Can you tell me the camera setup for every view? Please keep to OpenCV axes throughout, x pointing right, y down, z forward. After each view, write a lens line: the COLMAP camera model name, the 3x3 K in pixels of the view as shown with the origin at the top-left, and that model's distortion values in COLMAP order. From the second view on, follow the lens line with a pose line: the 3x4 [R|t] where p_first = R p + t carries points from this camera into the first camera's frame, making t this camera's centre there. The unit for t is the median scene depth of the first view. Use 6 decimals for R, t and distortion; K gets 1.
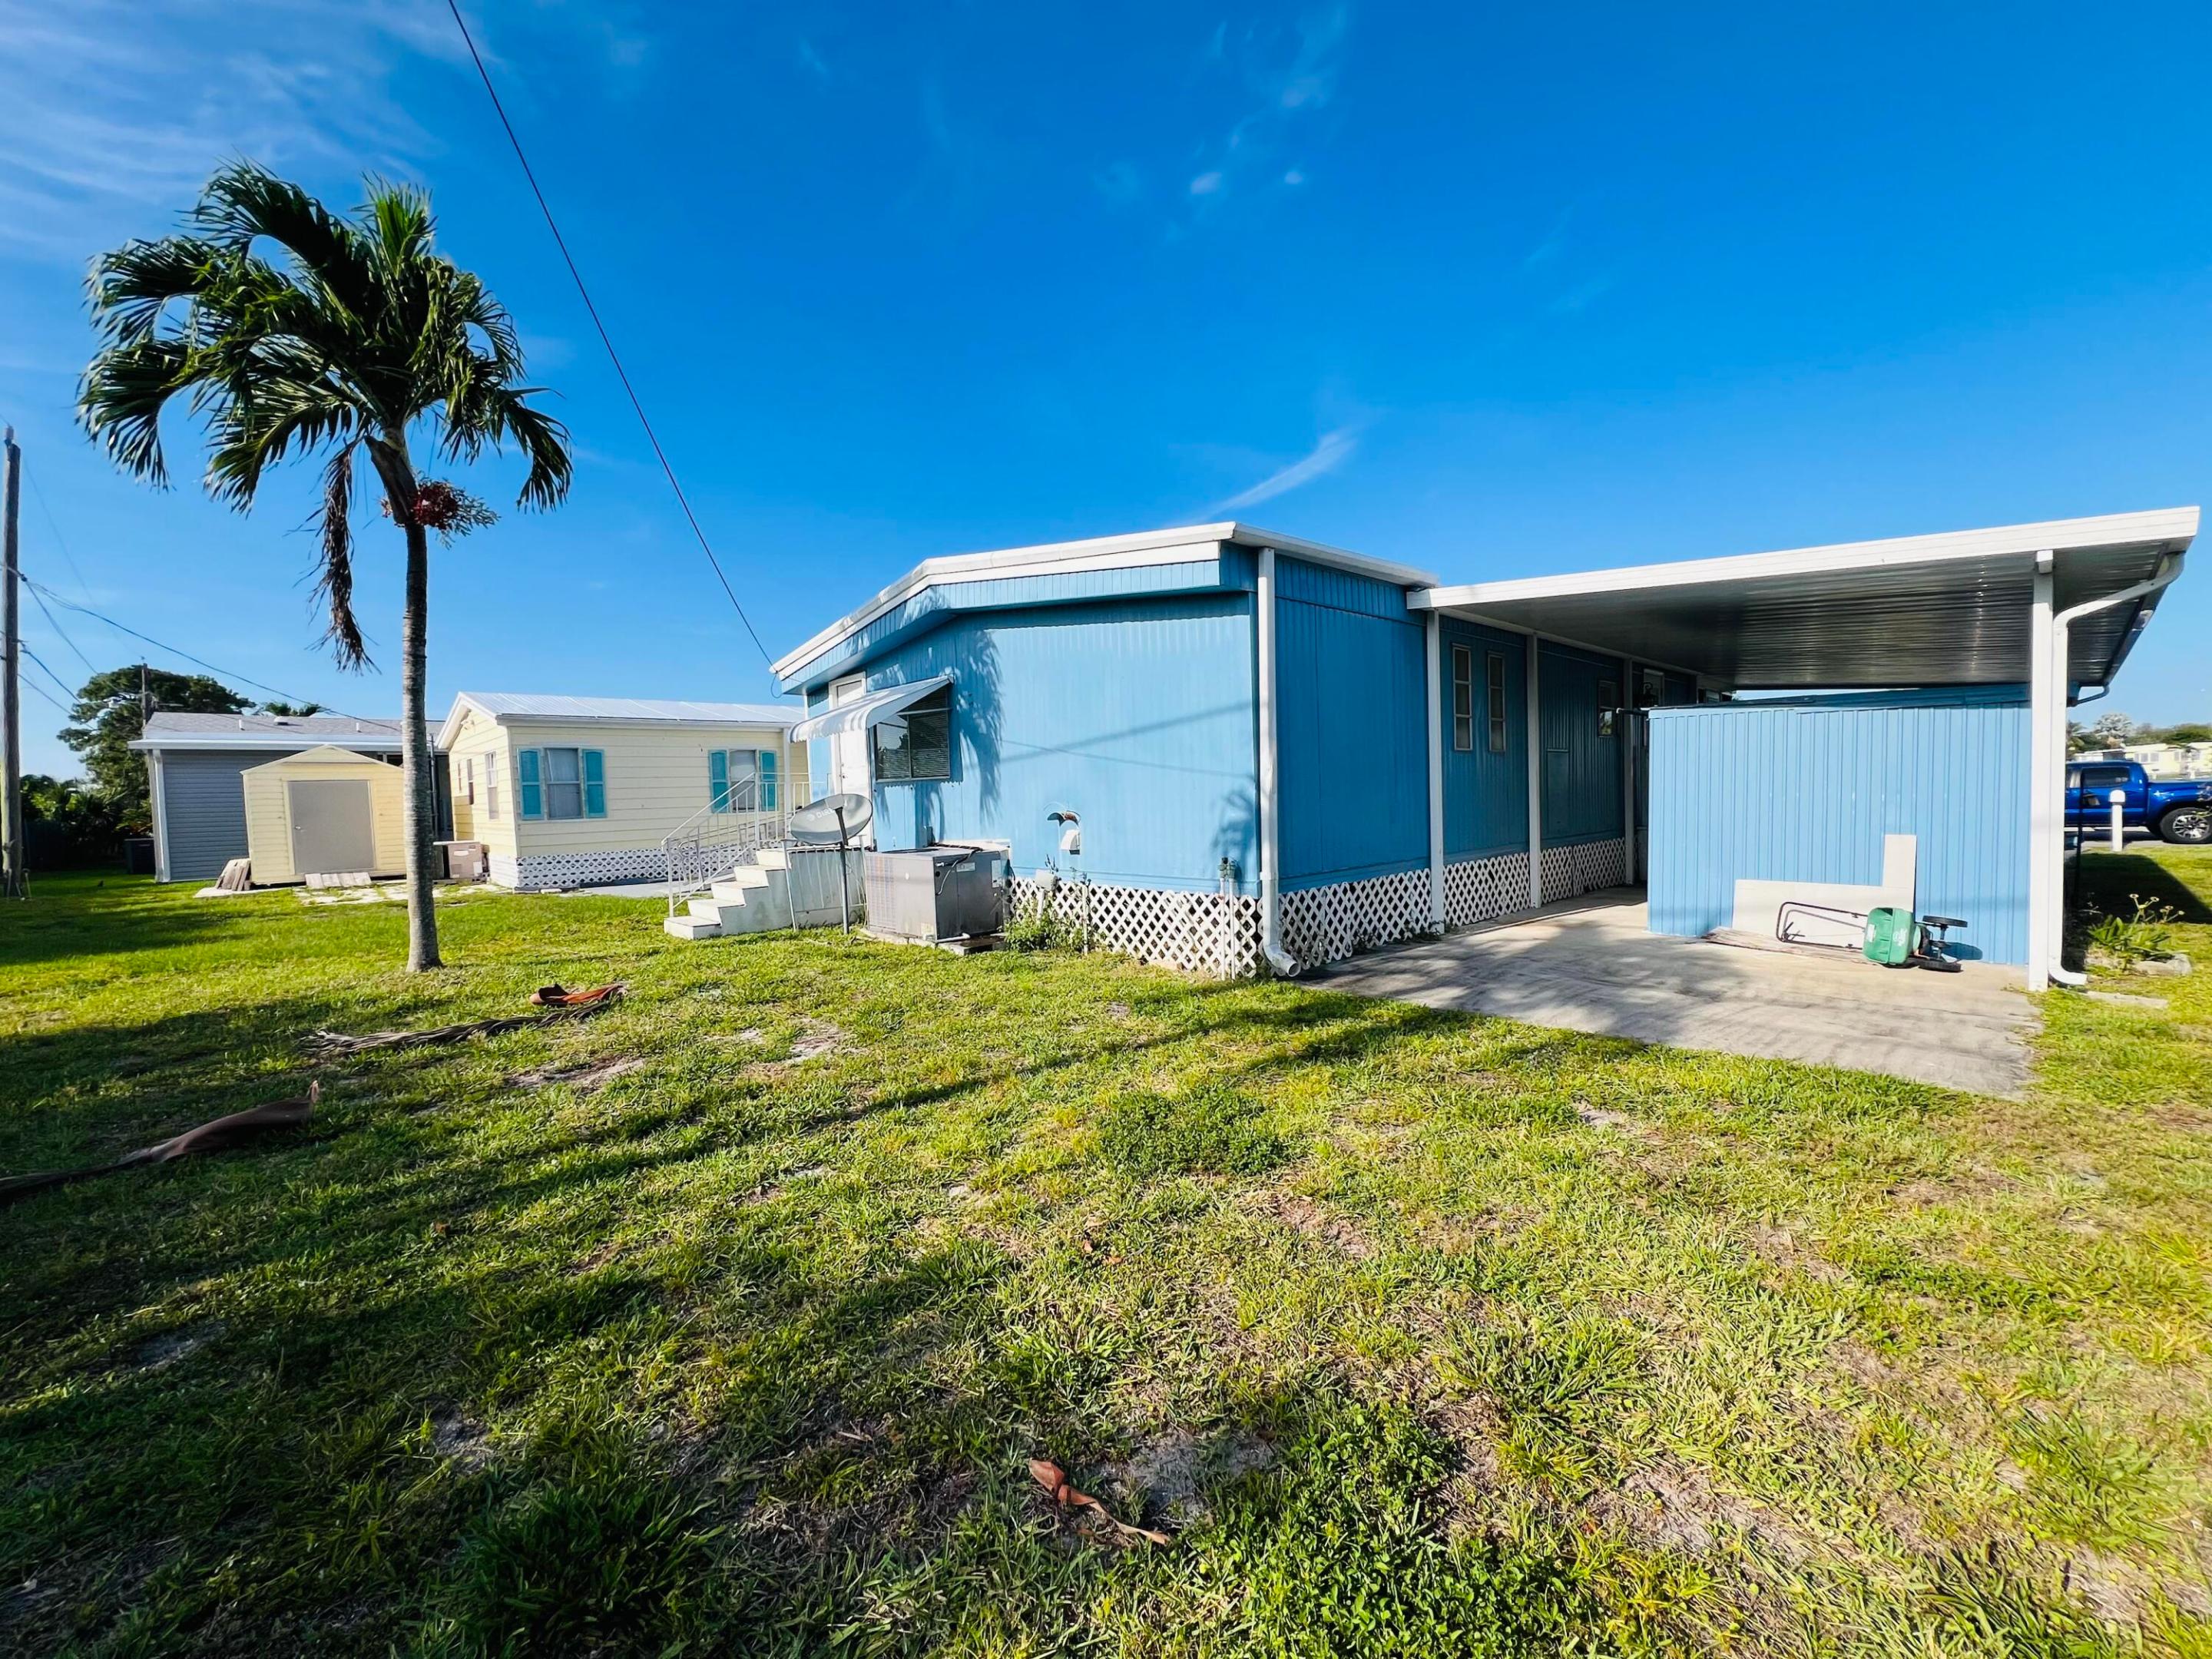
lens RADIAL K [[885.3, 0, 1110.0], [0, 885.3, 833.3], [0, 0, 1]] dist [-0.001805, 0.000589]
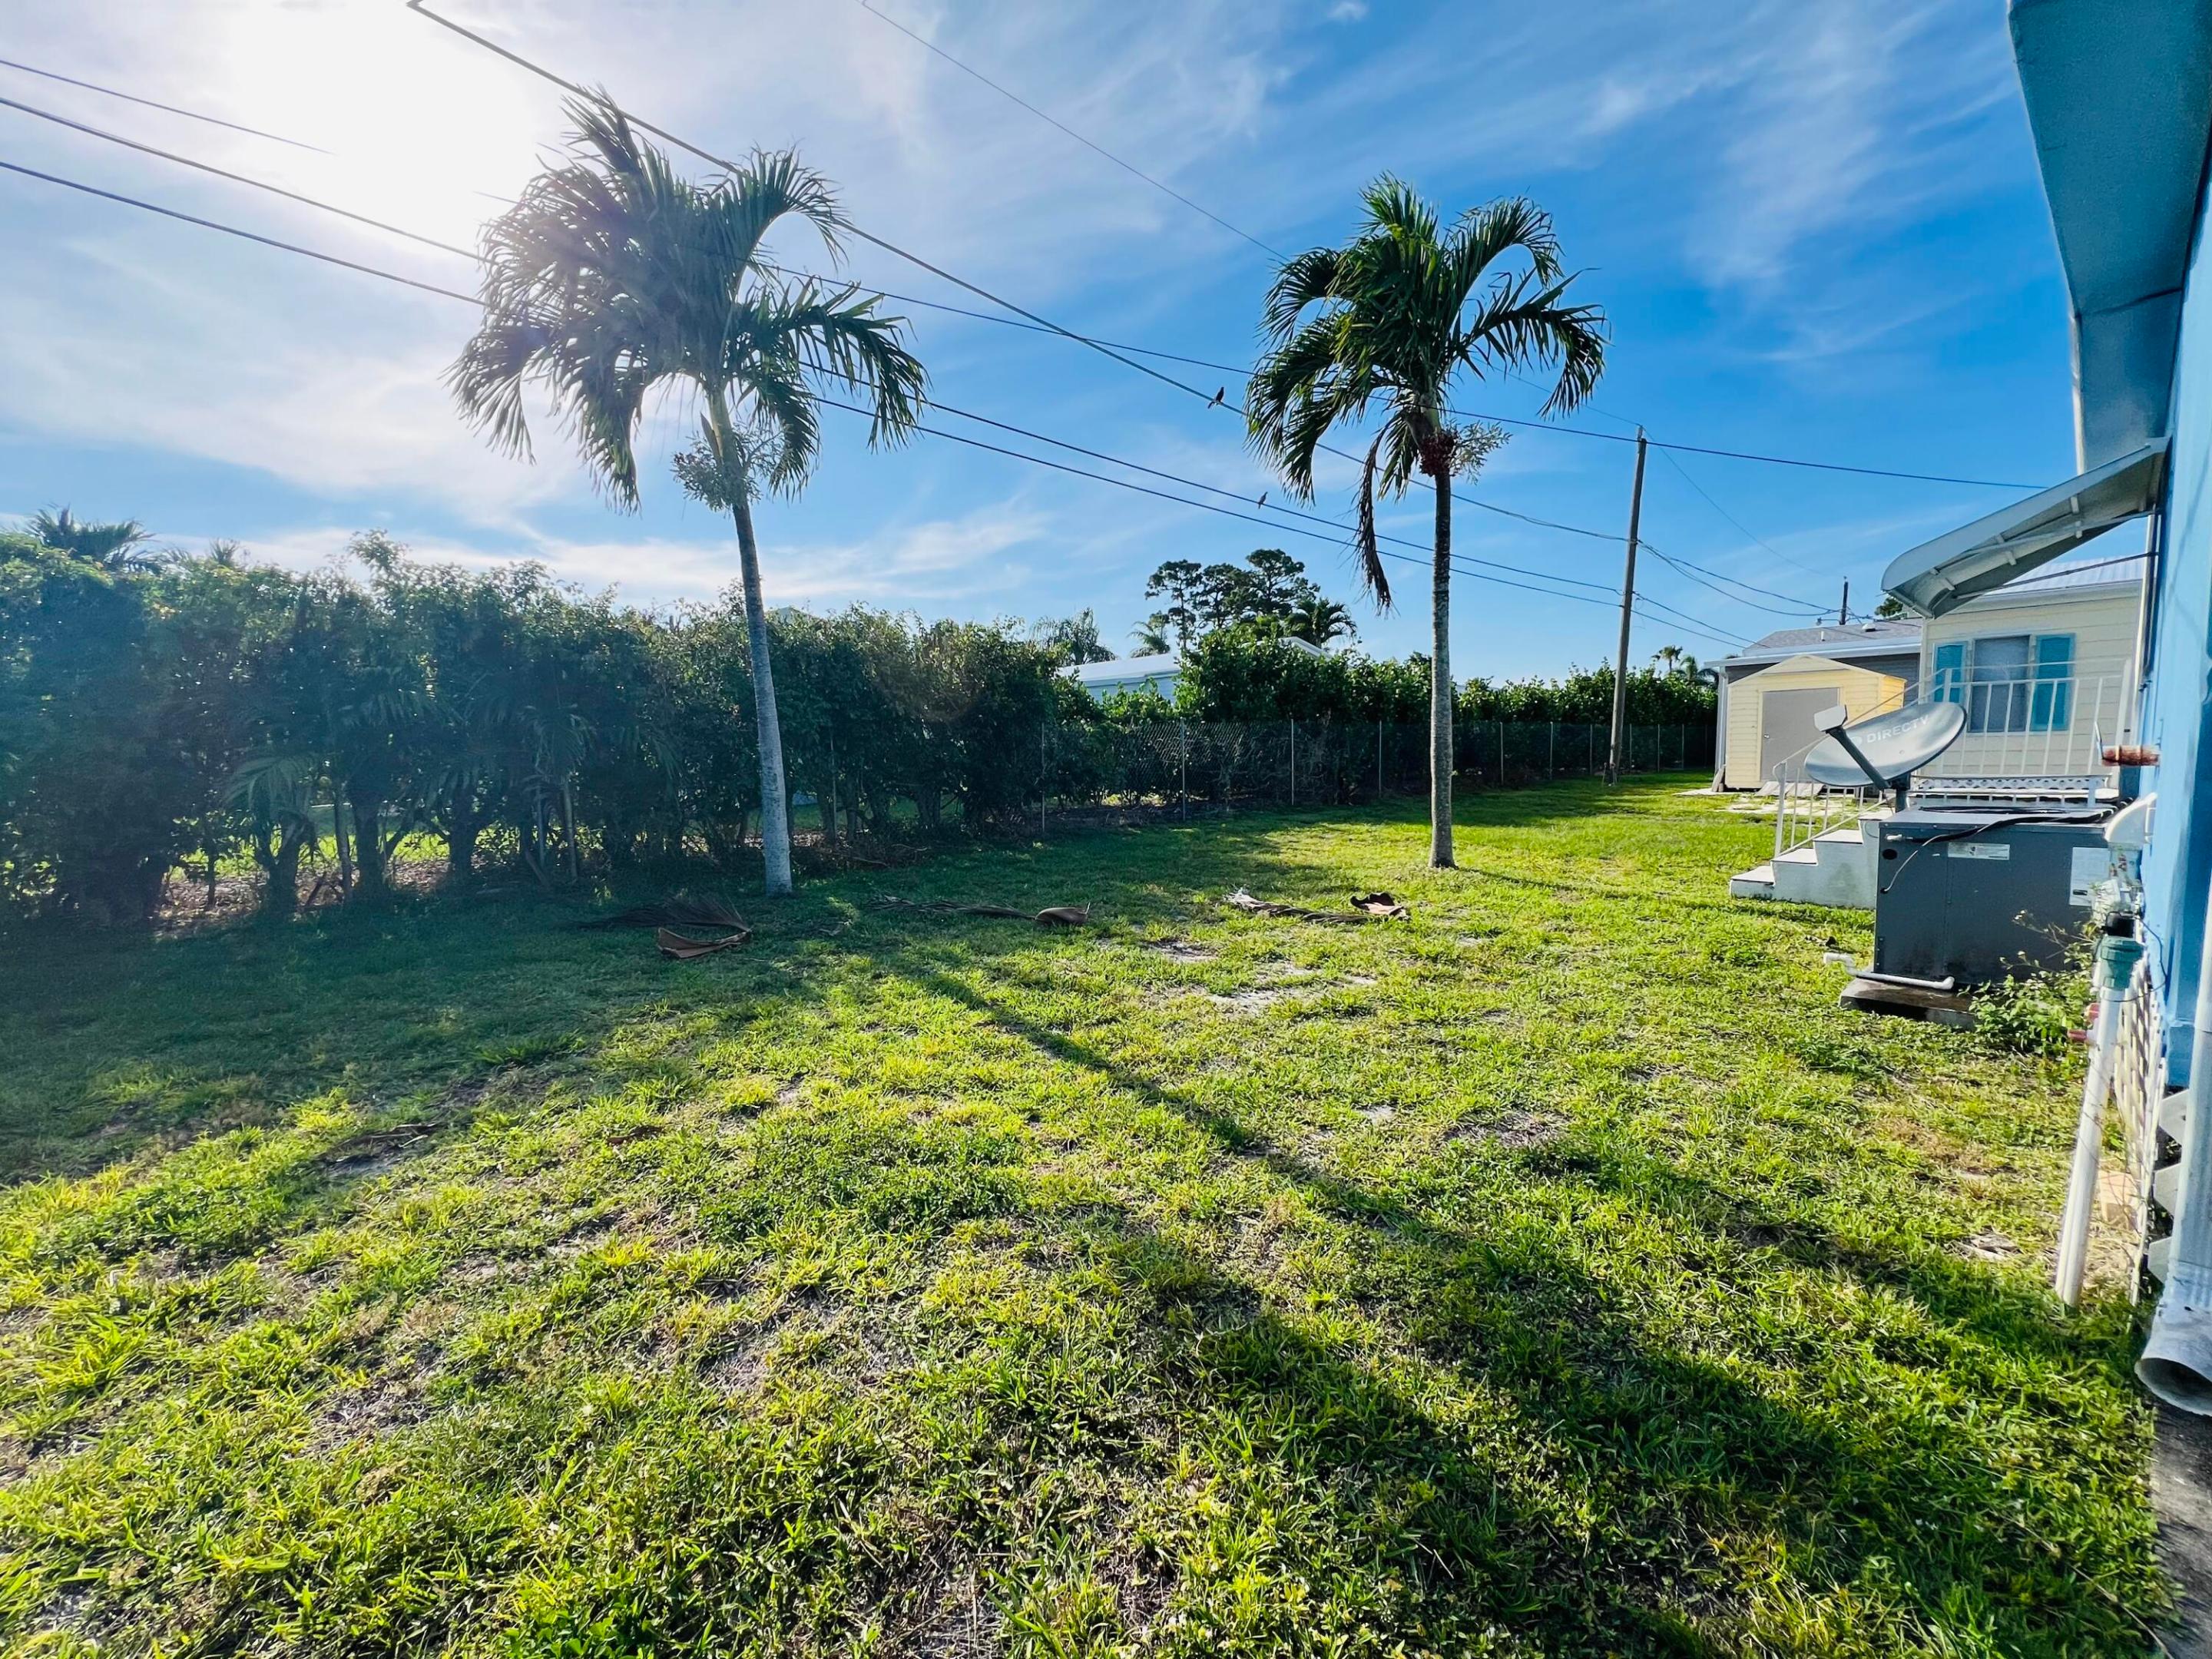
lens RADIAL K [[885.3, 0, 1110.0], [0, 885.3, 833.3], [0, 0, 1]] dist [-0.001805, 0.000589]
pose [[-0.033178, 0.126669, -0.991390, 0.423173], [-0.016690, 0.991728, 0.127271, -0.032930], [0.999310, 0.020769, -0.030790, 0.650502]]
